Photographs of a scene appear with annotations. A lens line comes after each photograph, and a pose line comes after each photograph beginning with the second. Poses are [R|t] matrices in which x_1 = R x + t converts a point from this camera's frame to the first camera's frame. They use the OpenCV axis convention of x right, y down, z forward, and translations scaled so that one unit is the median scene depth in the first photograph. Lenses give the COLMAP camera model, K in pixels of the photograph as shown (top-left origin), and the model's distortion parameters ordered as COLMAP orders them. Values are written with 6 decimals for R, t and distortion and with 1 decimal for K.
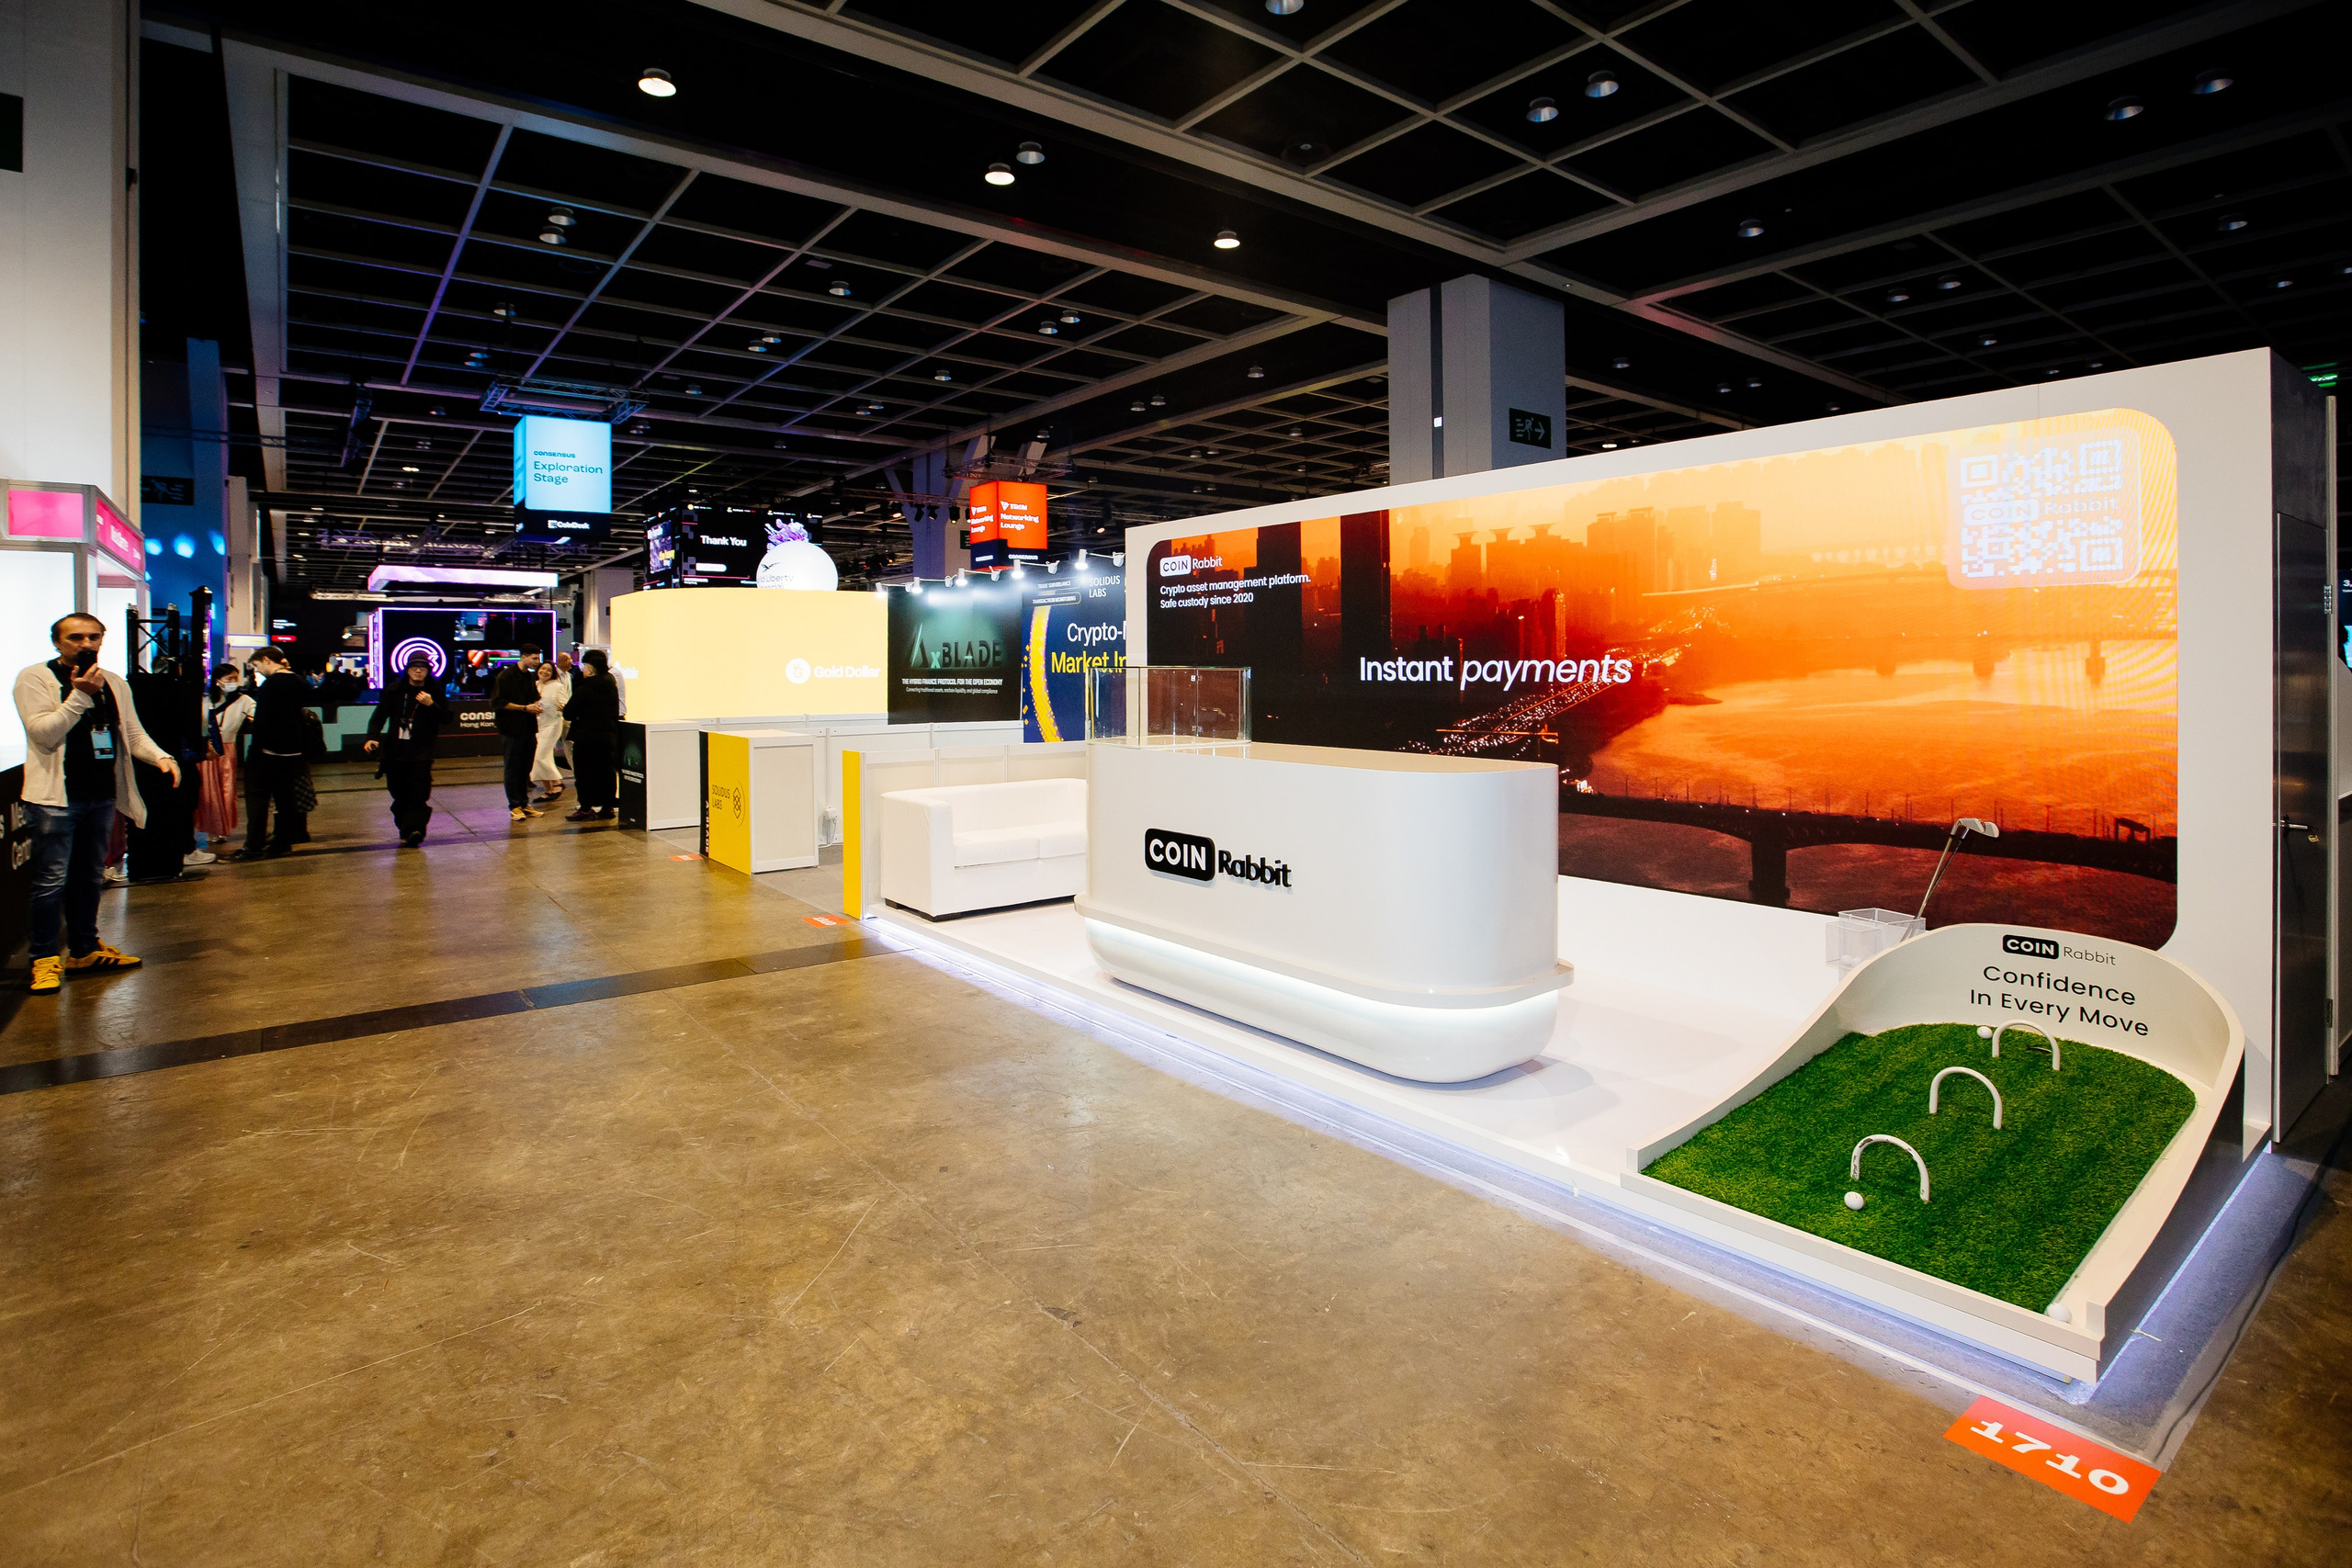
lens RADIAL K [[1091.2, 0, 1193.1], [0, 1091.2, 715.9], [0, 0, 1]] dist [-0.042008, 0.010133]
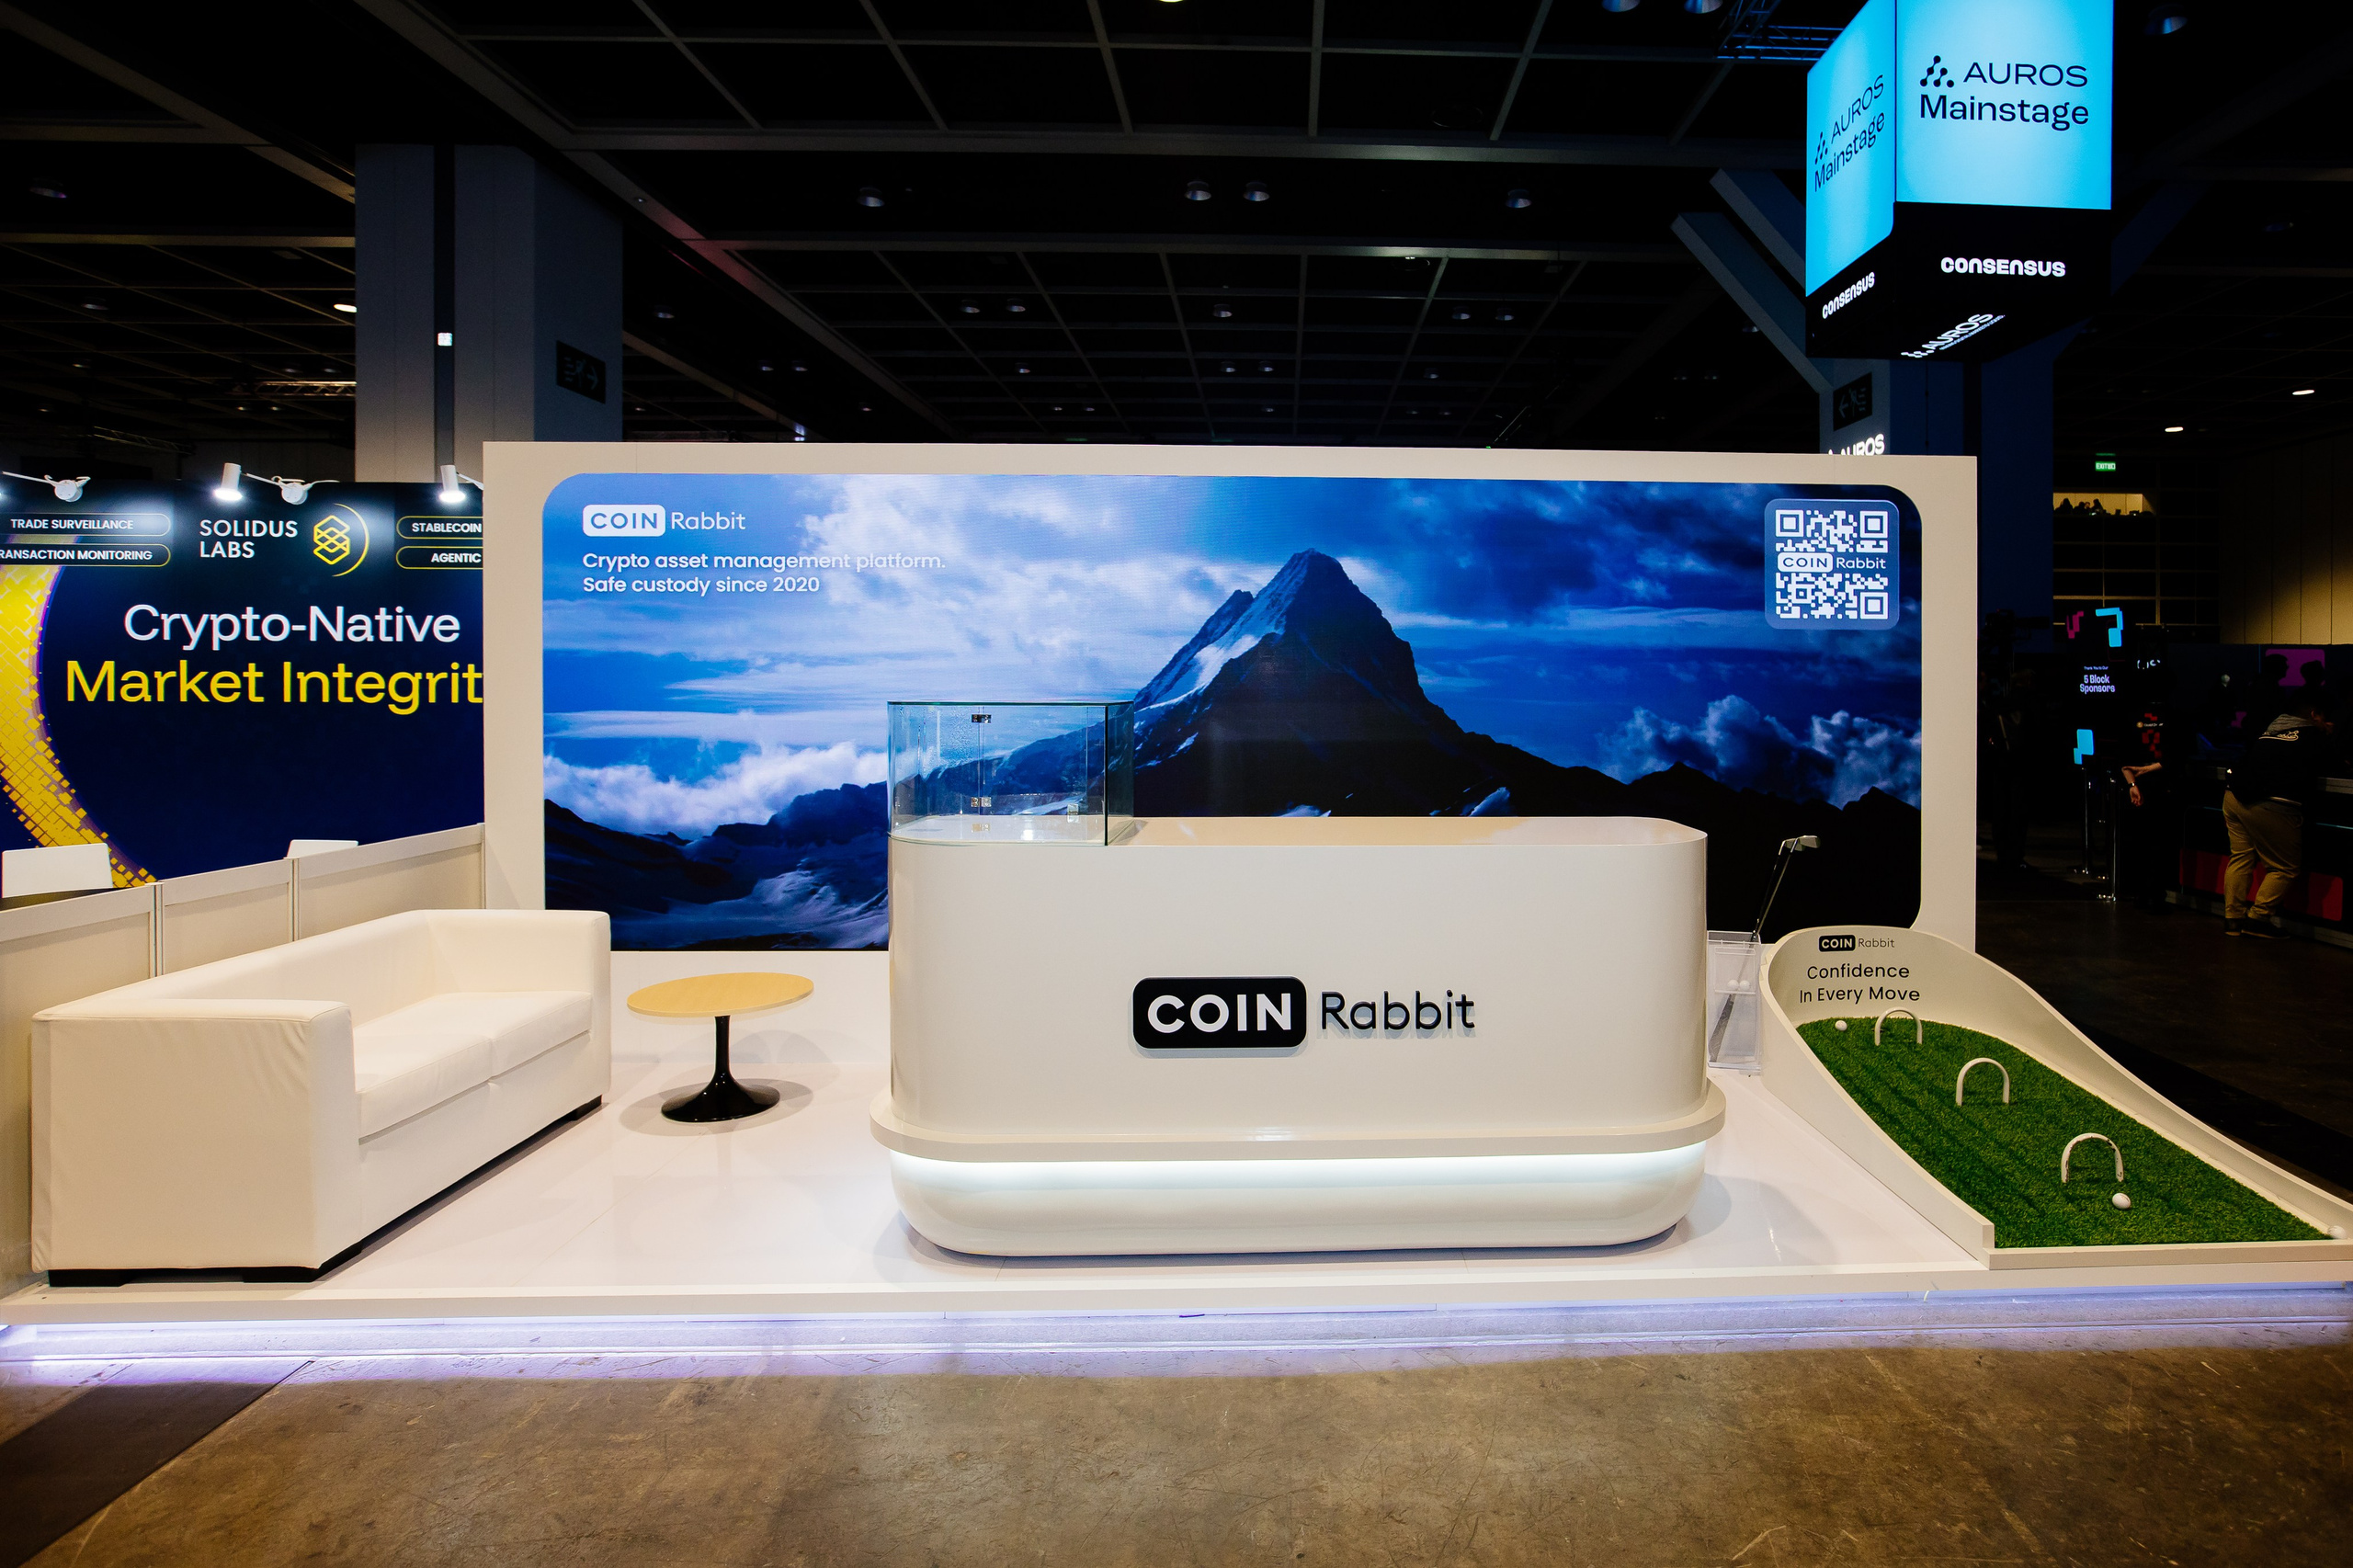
lens RADIAL K [[1247.7, 0, 1310.7], [0, 1247.7, 726.2], [0, 0, 1]] dist [-0.033926, 0.012610]
pose [[0.618518, -0.021827, 0.785467, -0.481981], [0.029684, 0.999550, 0.004402, -0.031591], [-0.785210, 0.020593, 0.618888, 0.486915]]
